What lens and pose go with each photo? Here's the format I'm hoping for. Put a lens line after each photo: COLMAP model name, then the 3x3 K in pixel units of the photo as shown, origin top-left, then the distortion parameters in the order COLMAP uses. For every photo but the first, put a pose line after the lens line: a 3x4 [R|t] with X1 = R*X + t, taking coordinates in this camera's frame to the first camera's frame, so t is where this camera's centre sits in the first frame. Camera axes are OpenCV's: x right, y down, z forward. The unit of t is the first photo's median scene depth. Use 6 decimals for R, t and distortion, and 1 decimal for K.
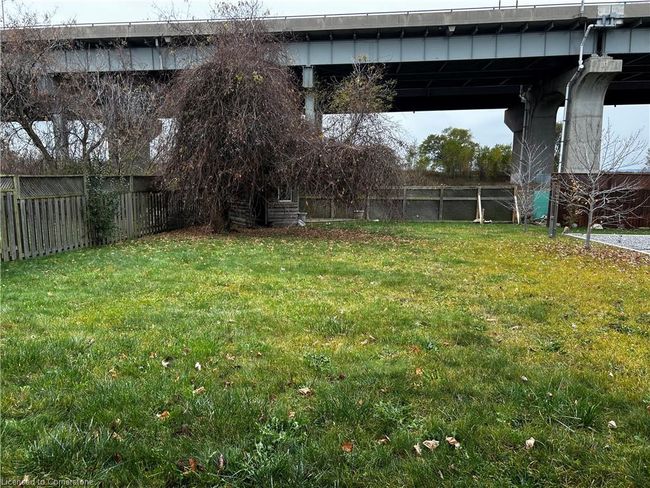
lens RADIAL K [[497.7, 0, 325.0], [0, 497.7, 244.0], [0, 0, 1]] dist [0.003982, 0.001404]
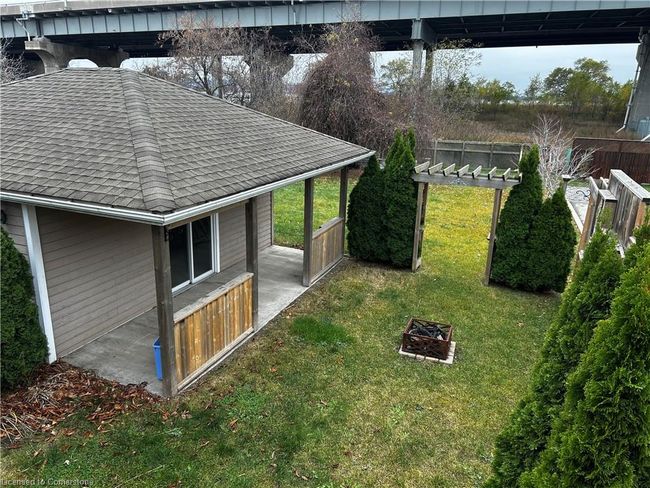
lens RADIAL K [[497.7, 0, 325.0], [0, 497.7, 244.0], [0, 0, 1]] dist [0.003982, 0.001404]
pose [[0.969107, 0.092447, -0.228661, 0.033933], [-0.057518, 0.986244, 0.154965, -0.007572], [0.239842, -0.137026, 0.961093, -0.107506]]
